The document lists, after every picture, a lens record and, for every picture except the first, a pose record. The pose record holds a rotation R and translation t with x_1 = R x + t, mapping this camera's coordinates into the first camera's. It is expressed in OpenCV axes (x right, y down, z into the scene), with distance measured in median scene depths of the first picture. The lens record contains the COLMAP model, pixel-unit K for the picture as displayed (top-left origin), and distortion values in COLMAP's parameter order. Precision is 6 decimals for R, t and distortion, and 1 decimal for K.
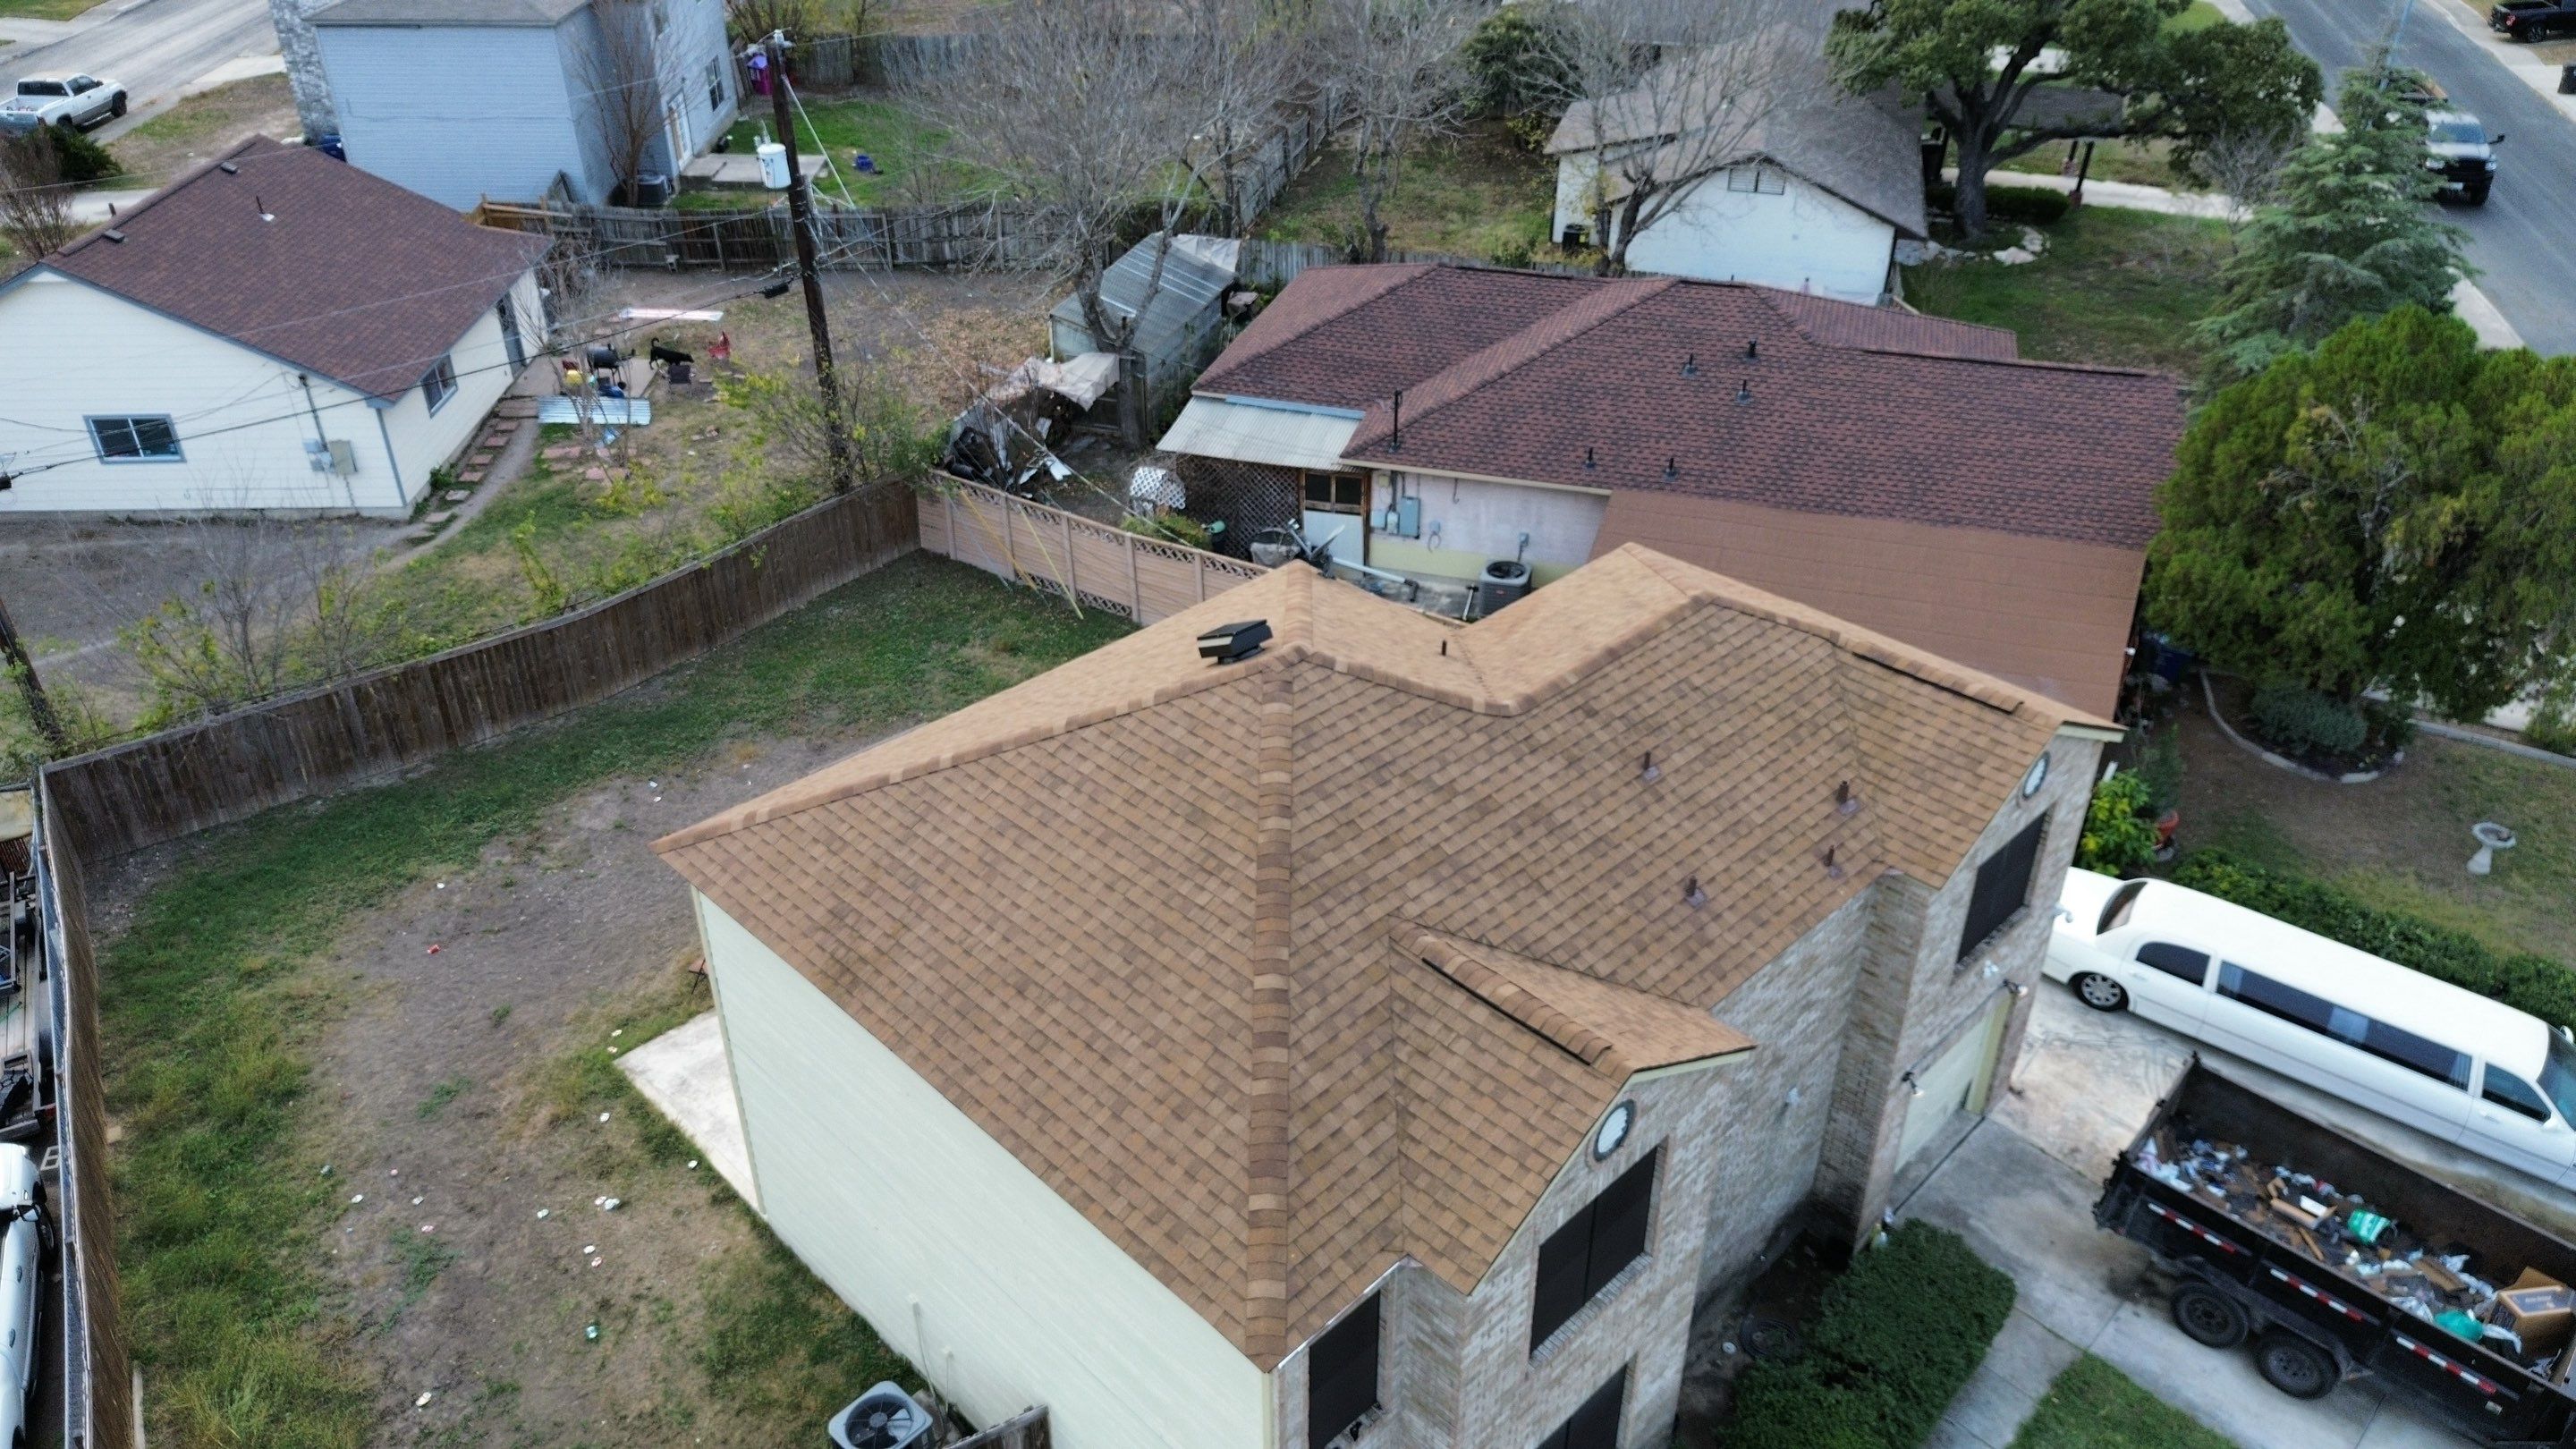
lens RADIAL K [[1822.1, 0, 1298.3], [0, 1822.1, 734.5], [0, 0, 1]] dist [0.057163, -0.064124]
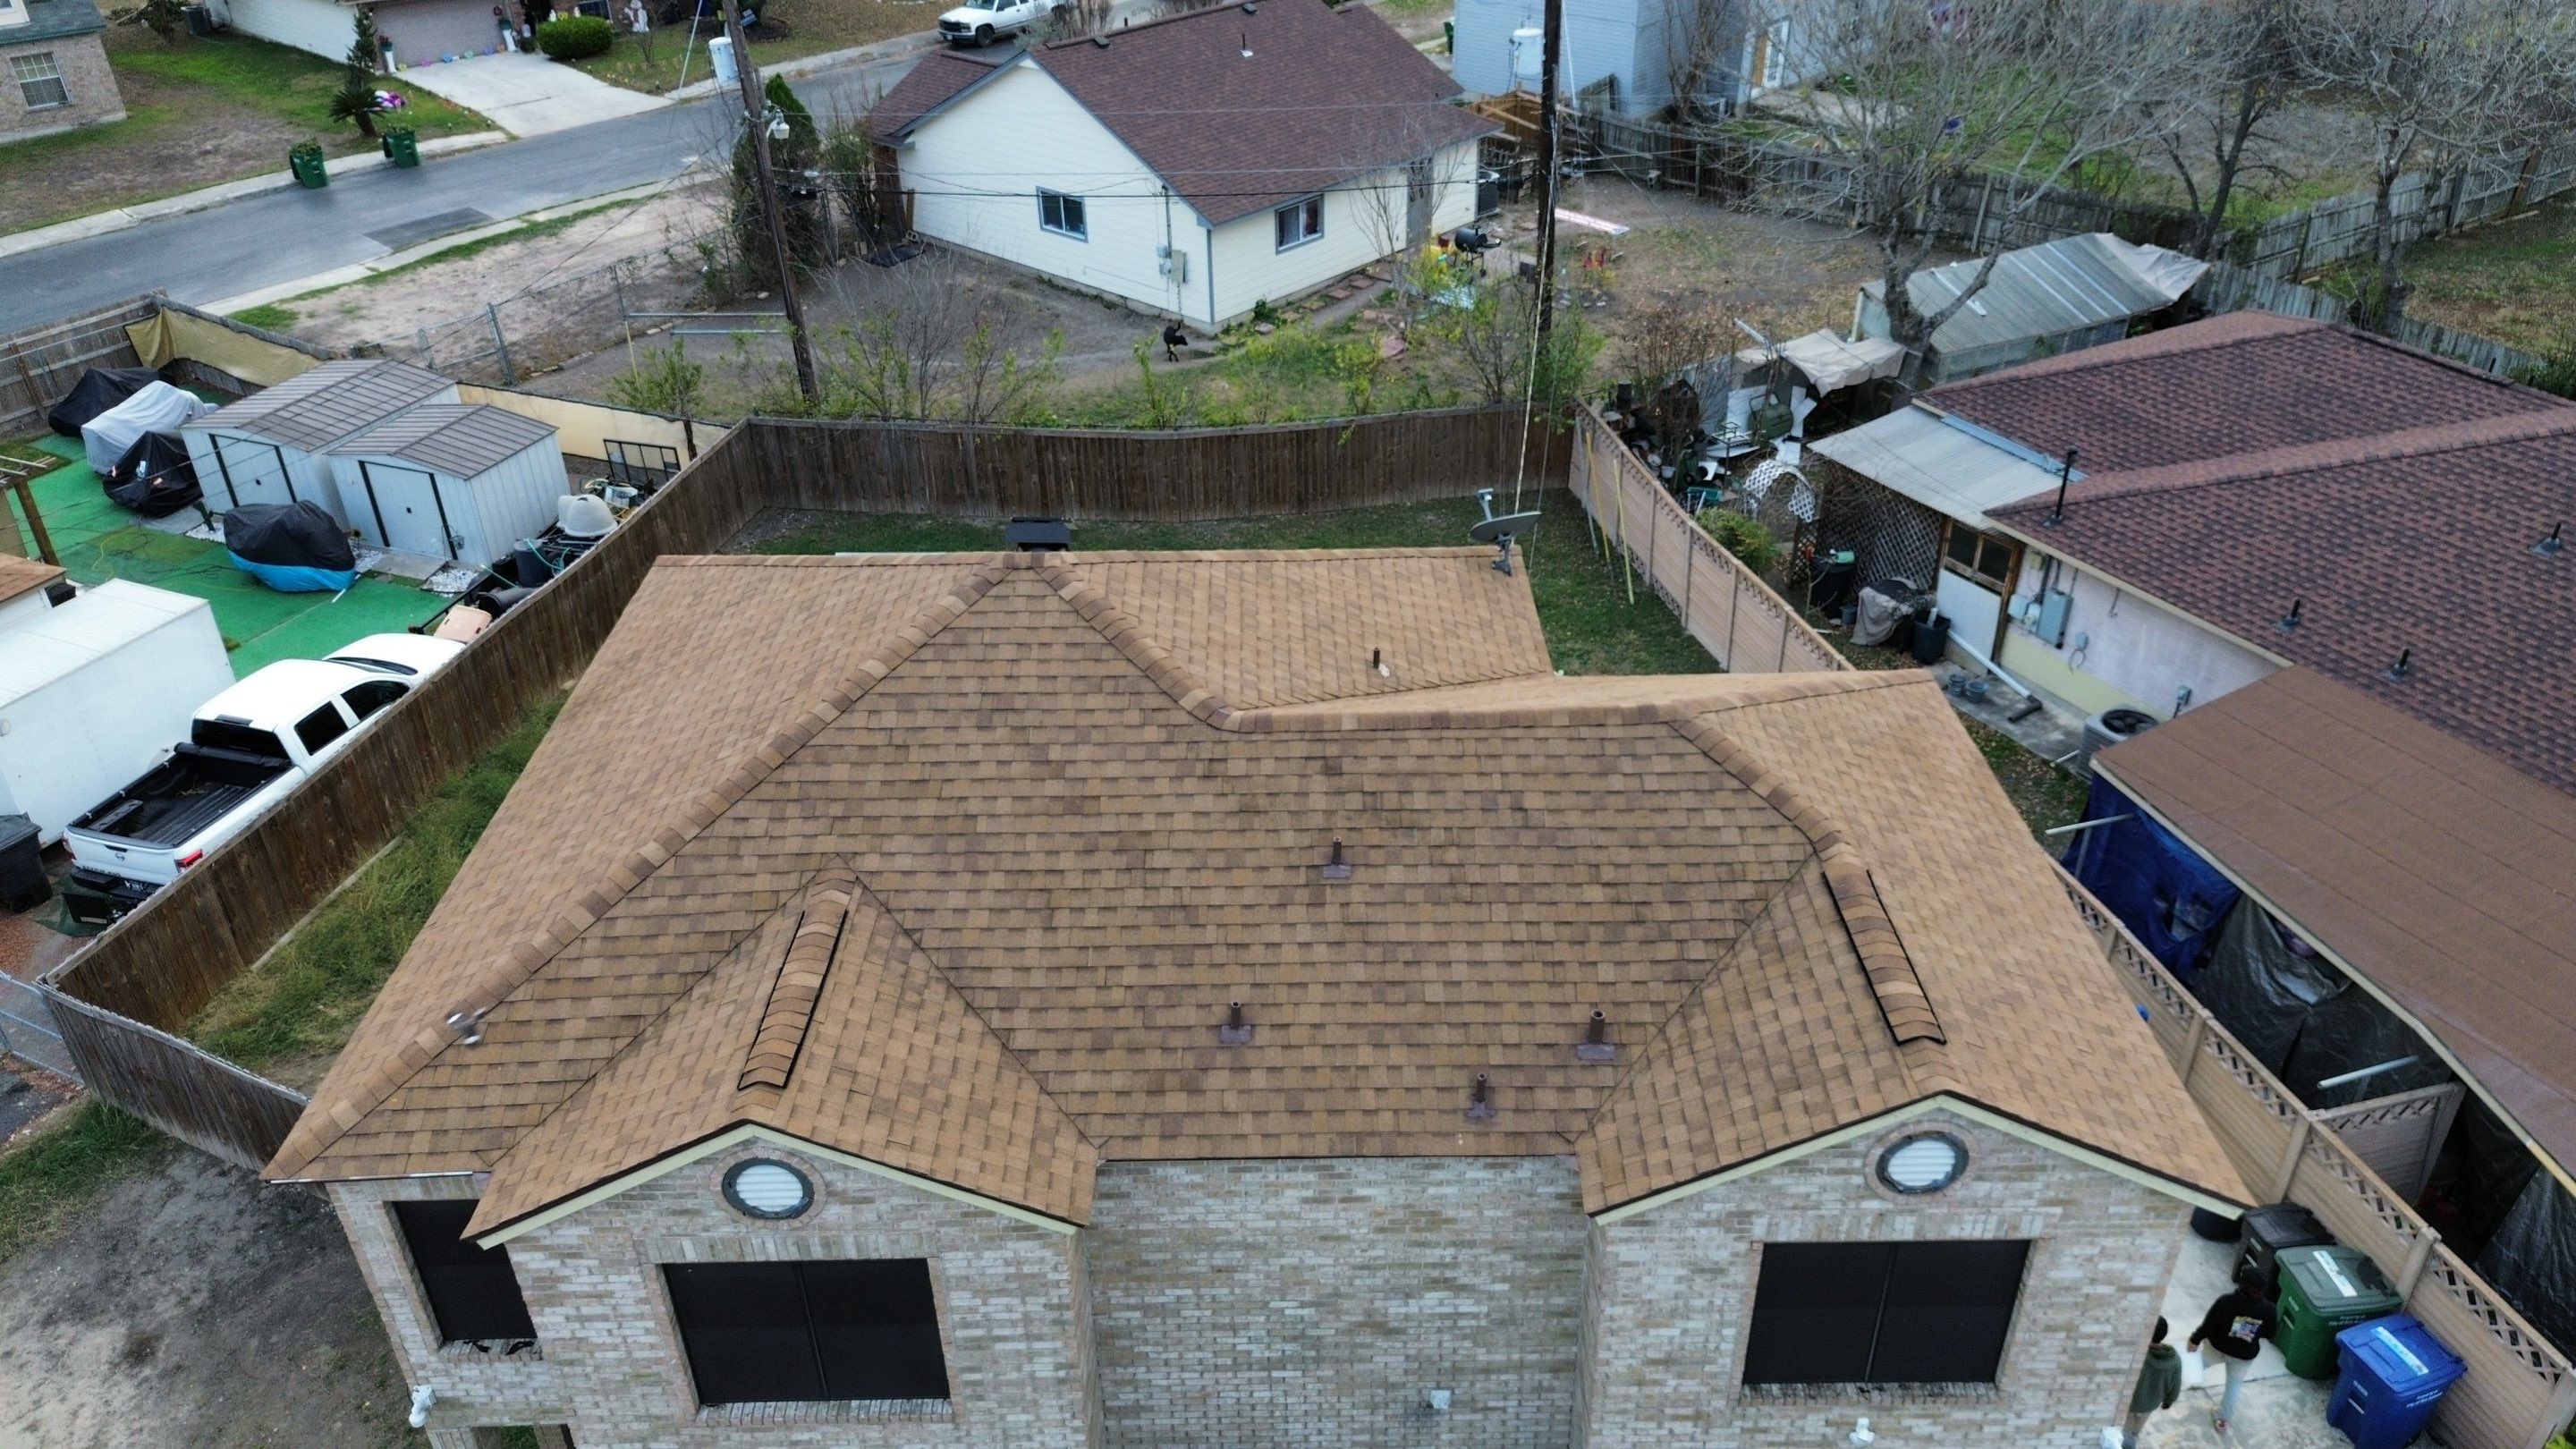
lens RADIAL K [[1822.1, 0, 1293.1], [0, 1822.1, 728.3], [0, 0, 1]] dist [0.057163, -0.064124]
pose [[0.711957, 0.359565, -0.603183, 0.307992], [-0.356319, 0.925147, 0.130917, -0.062445], [0.605107, 0.121718, 0.786785, 0.207097]]
